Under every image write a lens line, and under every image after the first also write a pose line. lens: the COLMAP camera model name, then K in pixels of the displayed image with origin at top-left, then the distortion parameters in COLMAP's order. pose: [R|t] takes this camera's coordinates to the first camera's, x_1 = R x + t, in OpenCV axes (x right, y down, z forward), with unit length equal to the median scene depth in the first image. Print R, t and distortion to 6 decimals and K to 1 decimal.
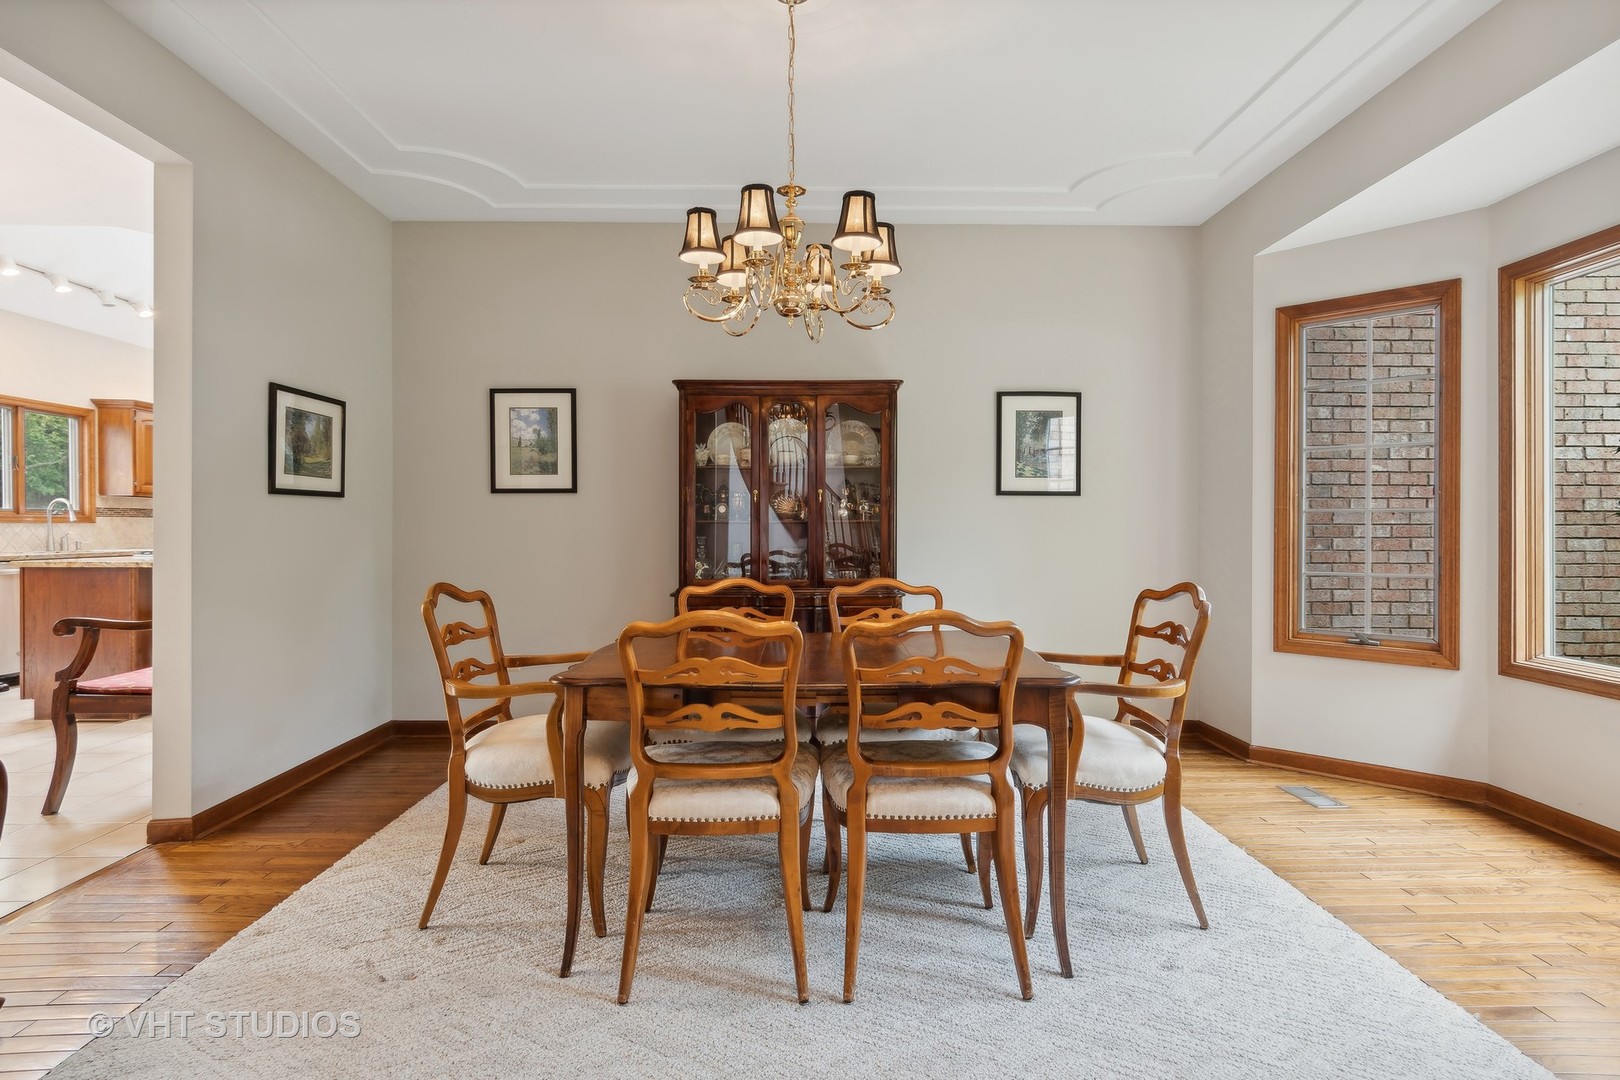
lens RADIAL K [[864.2, 0, 813.9], [0, 864.2, 534.4], [0, 0, 1]] dist [0.000304, 0.001132]
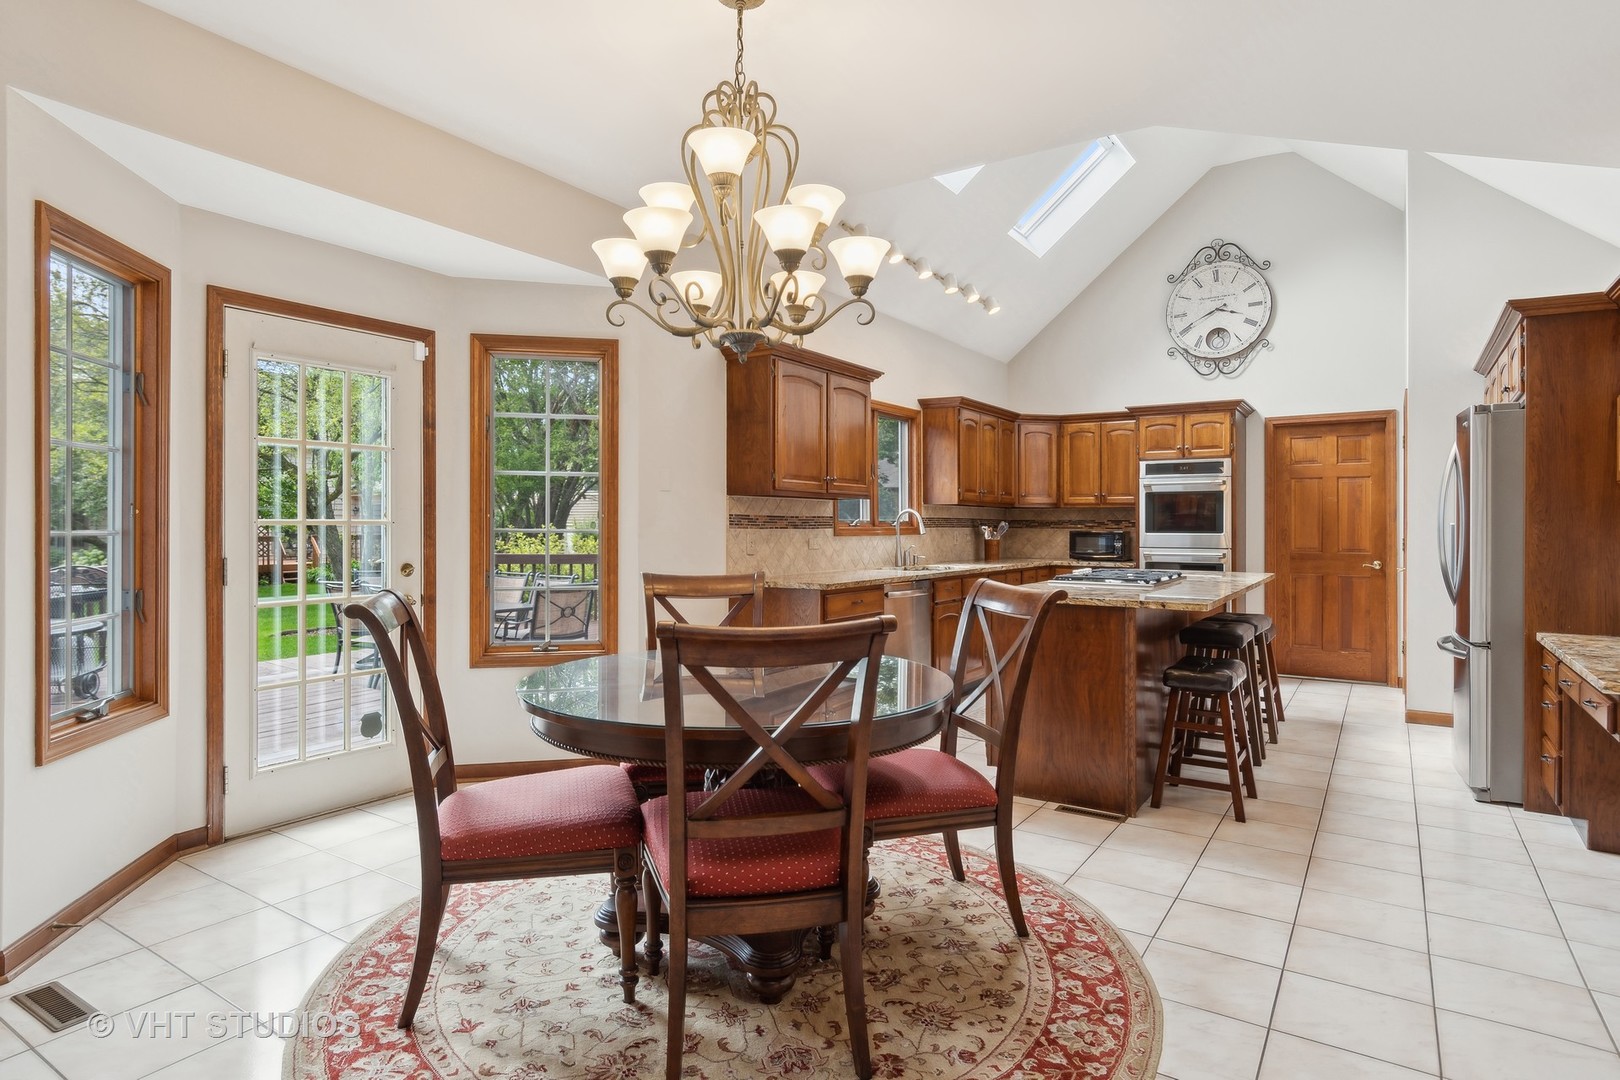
lens RADIAL K [[864.2, 0, 806.4], [0, 864.2, 525.4], [0, 0, 1]] dist [0.000304, 0.001132]
pose [[0.827599, -0.000993, -0.561318, -0.424425], [-0.004888, 0.999948, -0.008975, -0.014471], [0.561298, 0.010171, 0.827551, 0.182048]]
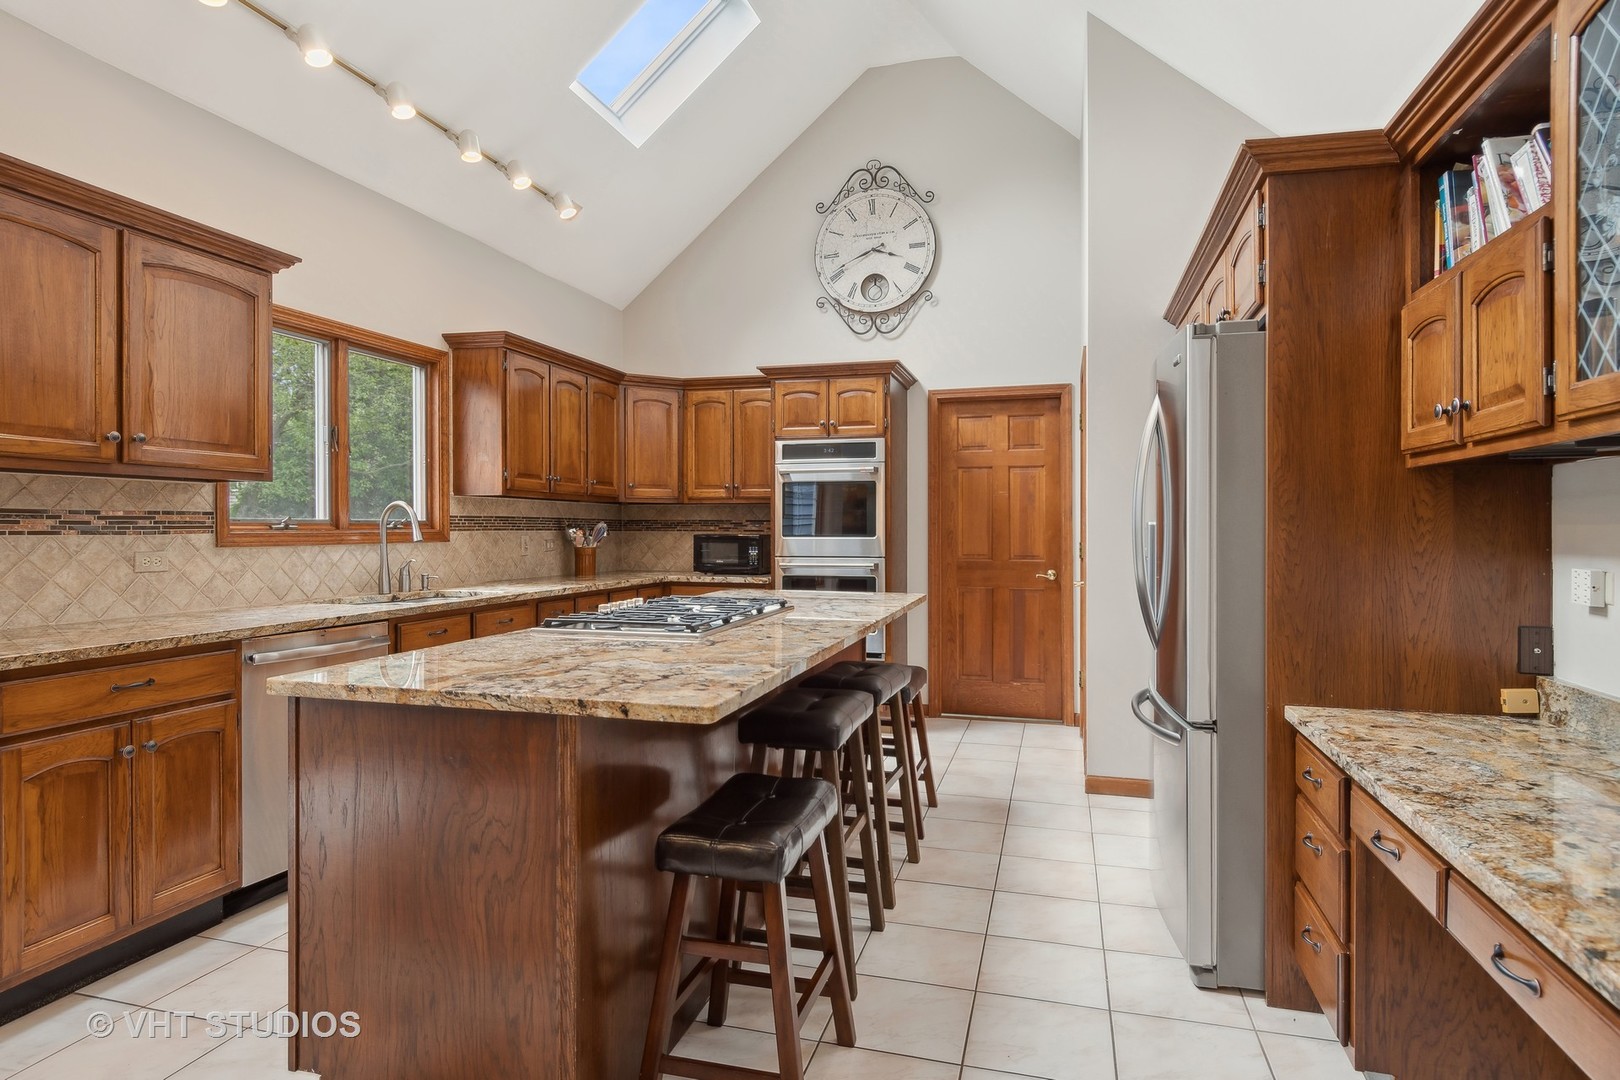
lens RADIAL K [[864.2, 0, 810.5], [0, 864.2, 531.5], [0, 0, 1]] dist [0.000304, 0.001132]
pose [[0.960039, -0.001510, -0.279861, -0.428839], [0.000016, 0.999986, -0.005343, -0.017317], [0.279866, 0.005125, 0.960026, 0.502321]]
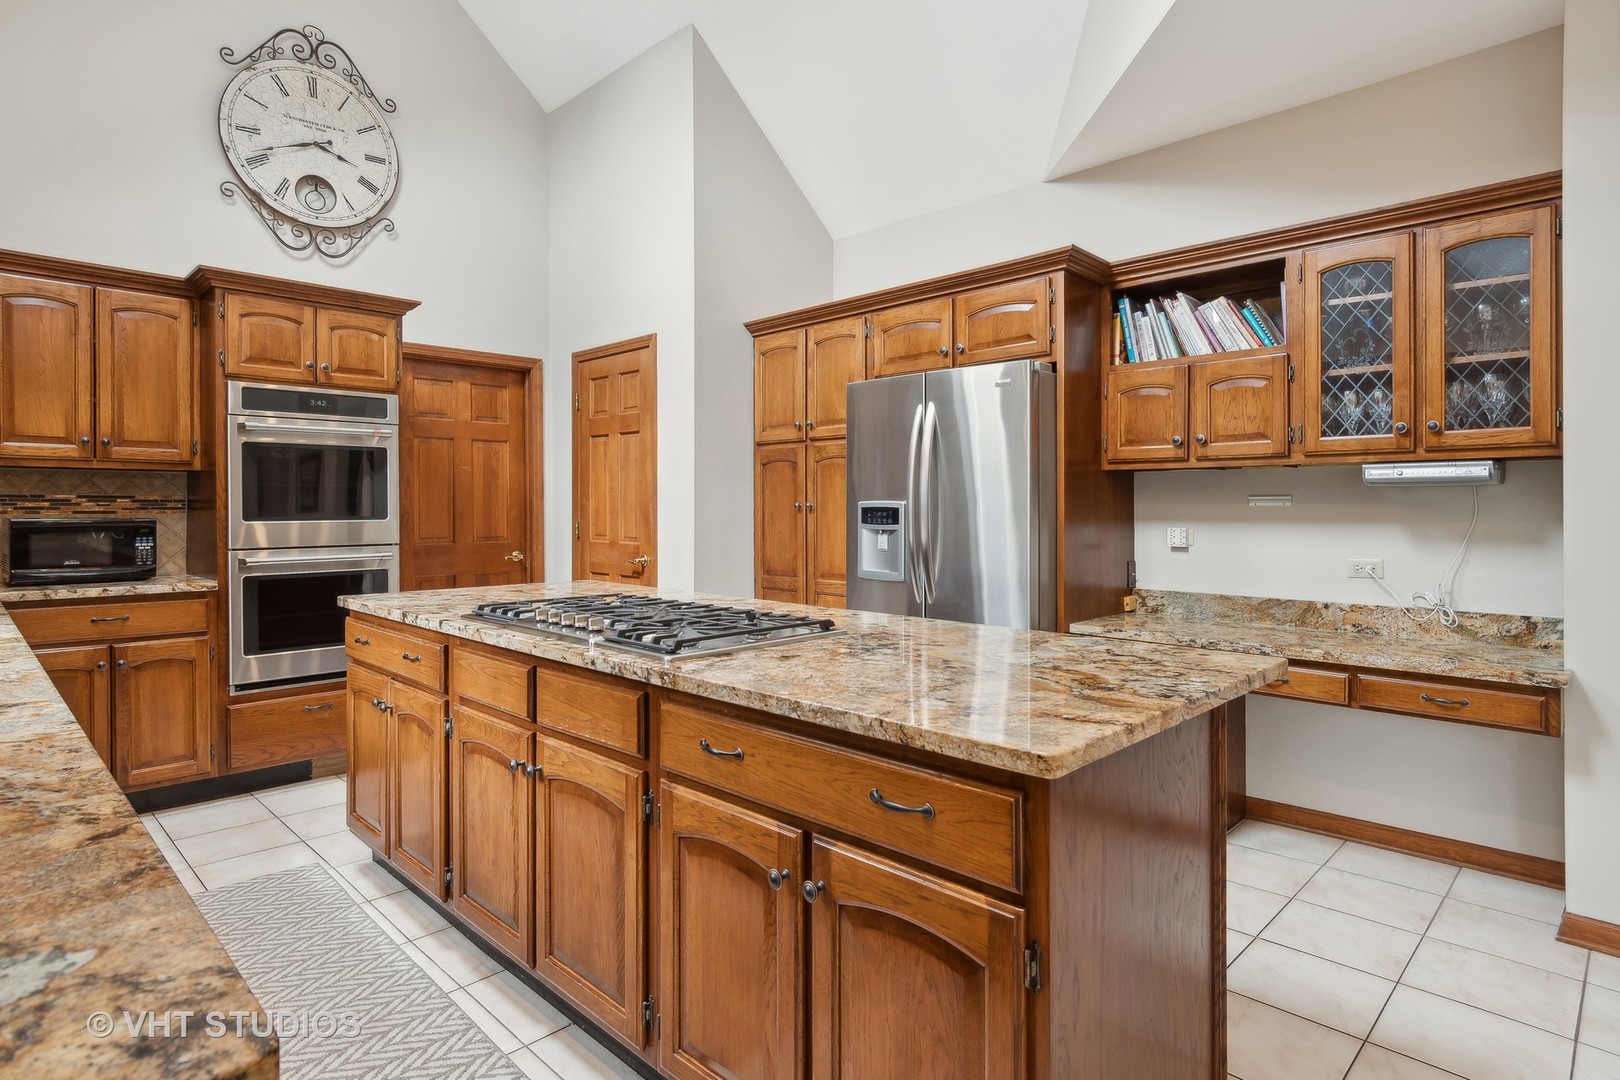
lens RADIAL K [[864.2, 0, 792.1], [0, 864.2, 504.2], [0, 0, 1]] dist [0.000304, 0.001132]
pose [[0.713798, -0.002386, 0.700348, -0.767271], [0.008847, 0.999945, -0.005609, -0.020601], [-0.700296, 0.010200, 0.713780, 0.608637]]
